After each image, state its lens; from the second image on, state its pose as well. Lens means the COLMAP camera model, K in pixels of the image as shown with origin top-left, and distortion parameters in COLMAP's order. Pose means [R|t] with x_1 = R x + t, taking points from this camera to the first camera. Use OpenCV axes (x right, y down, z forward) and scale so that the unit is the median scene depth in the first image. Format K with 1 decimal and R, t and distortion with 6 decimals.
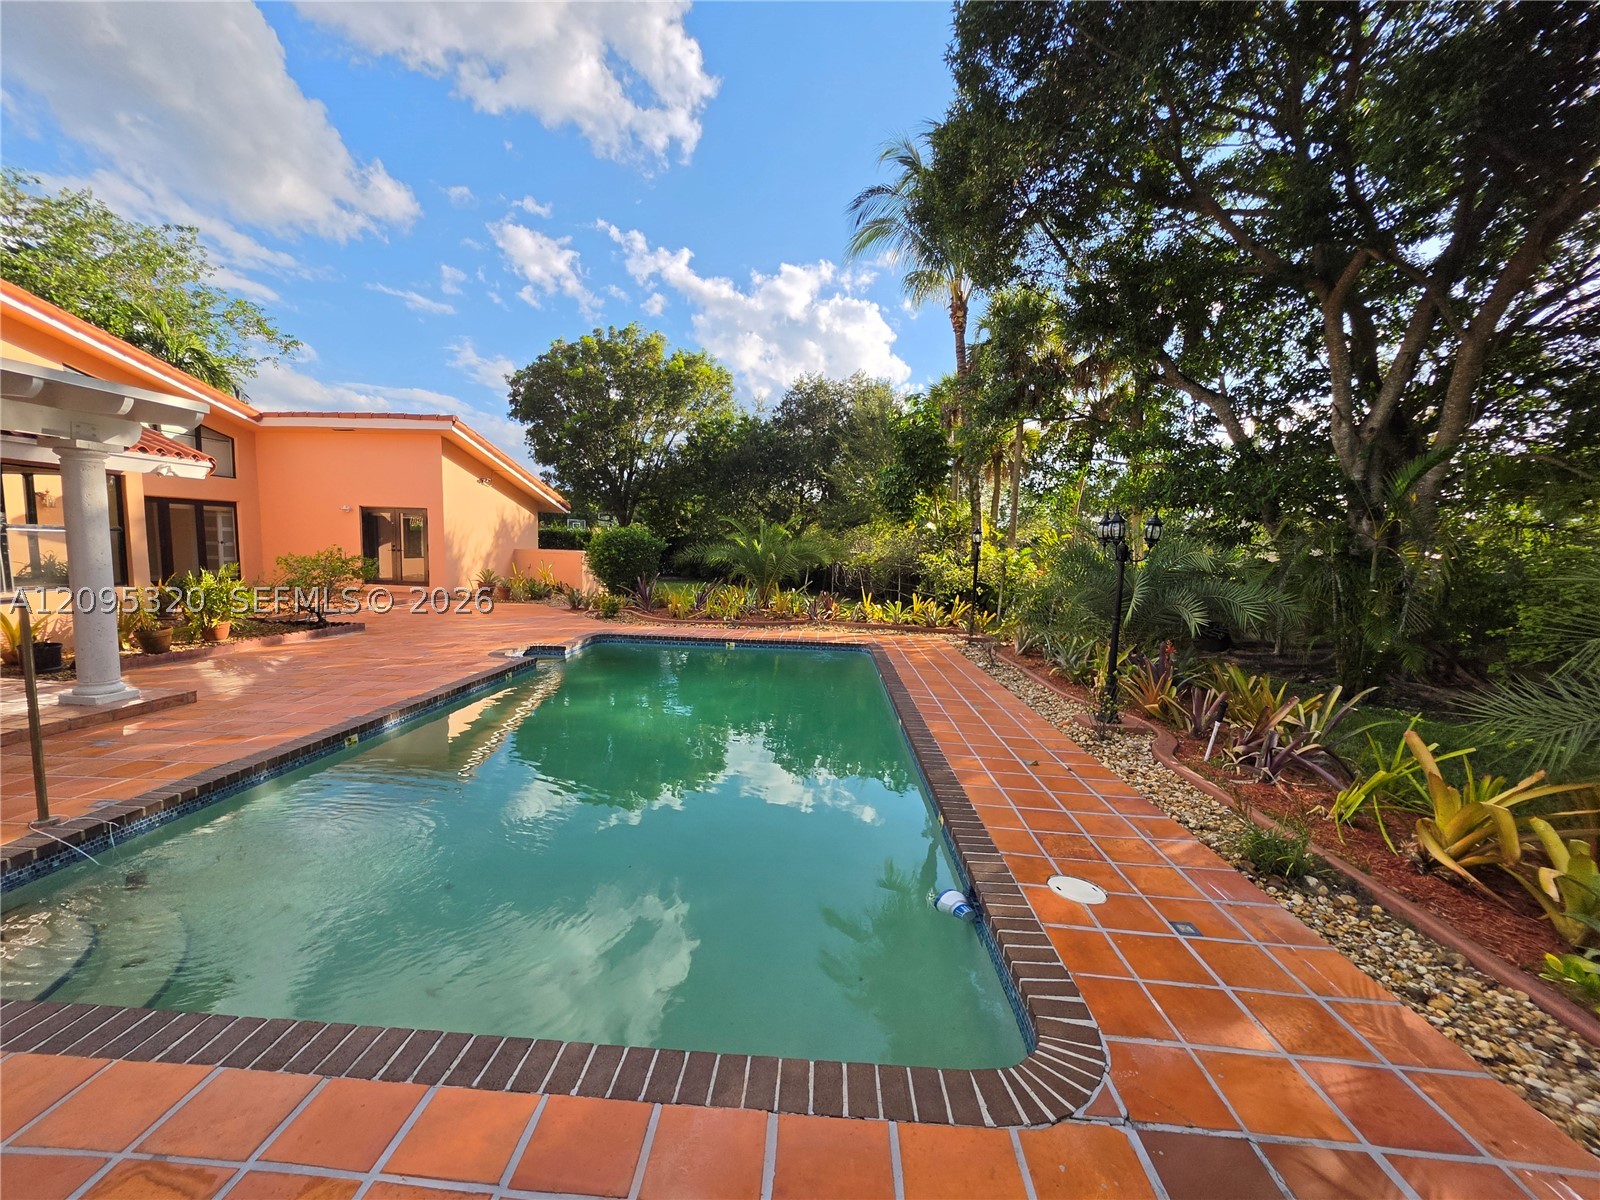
lens RADIAL K [[649.5, 0, 782.0], [0, 649.5, 615.1], [0, 0, 1]] dist [-0.005176, -0.000620]
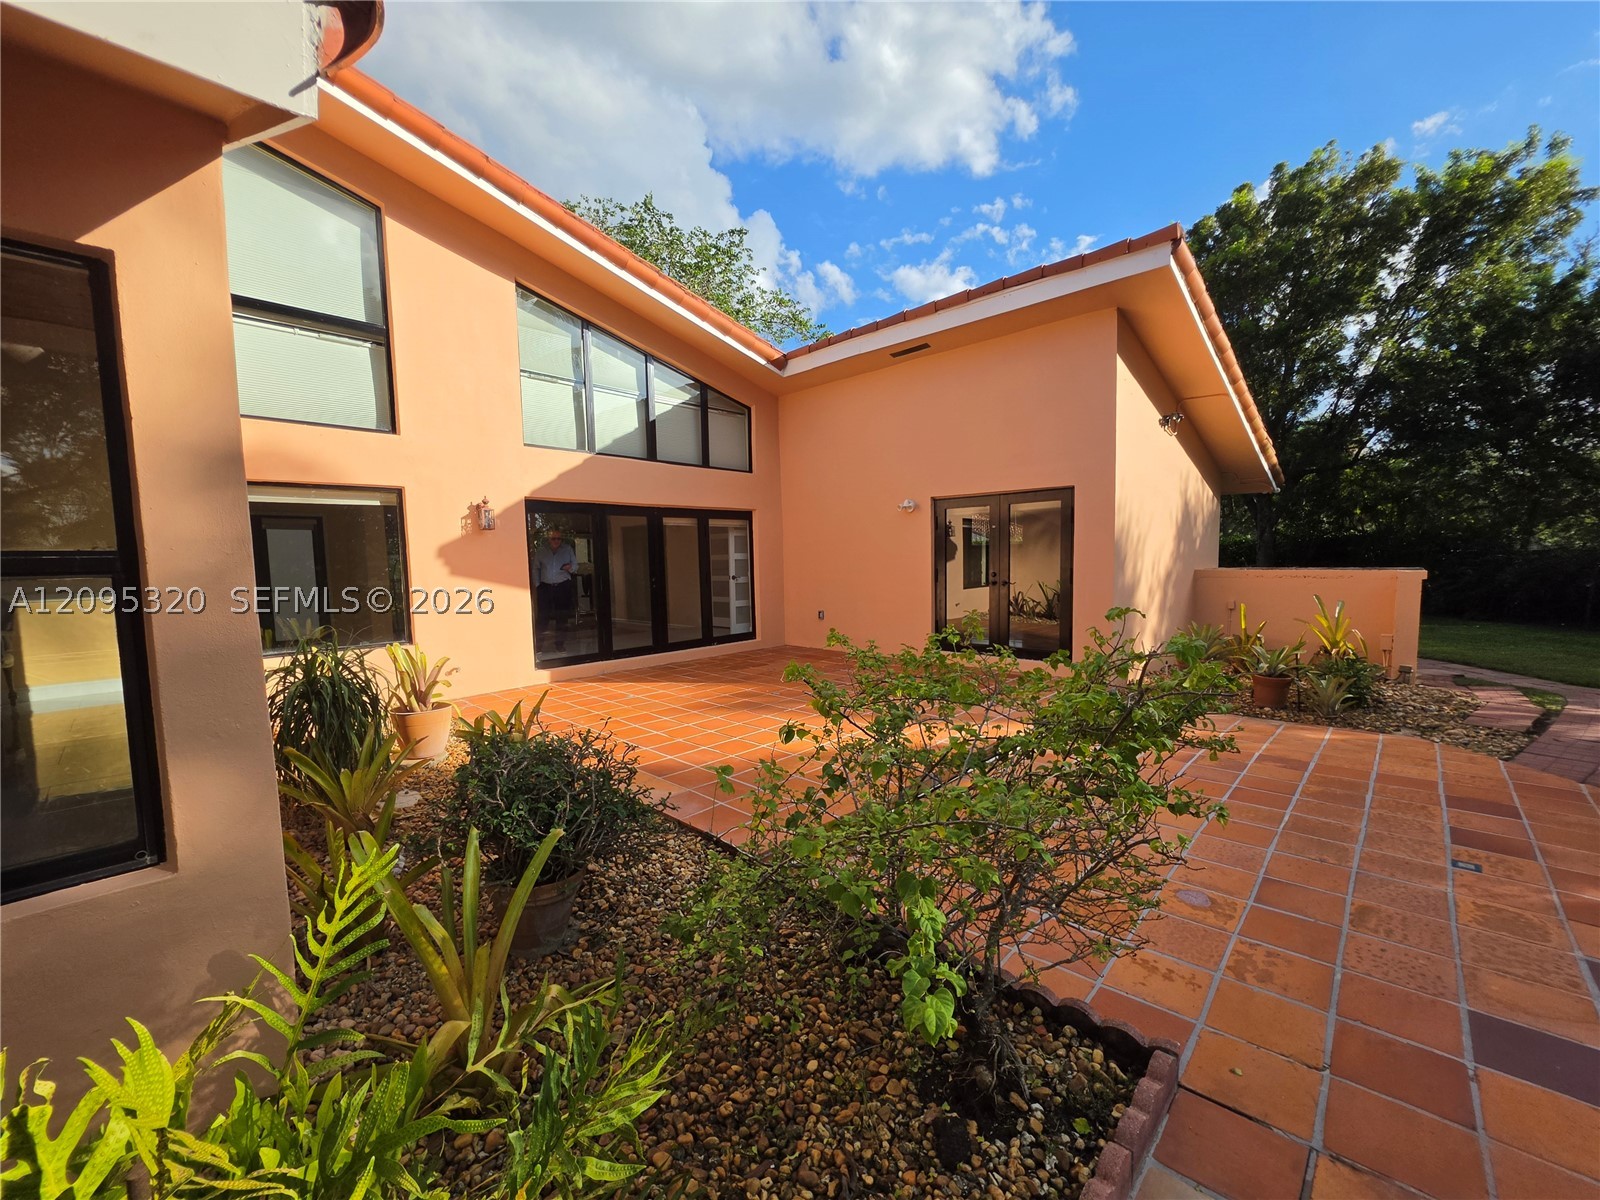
lens RADIAL K [[649.5, 0, 782.0], [0, 649.5, 615.1], [0, 0, 1]] dist [-0.005176, -0.000620]
pose [[0.760448, 0.008656, -0.649342, -0.421320], [-0.019668, 0.999759, -0.009707, -0.070555], [0.649101, 0.020153, 0.760435, 0.552141]]
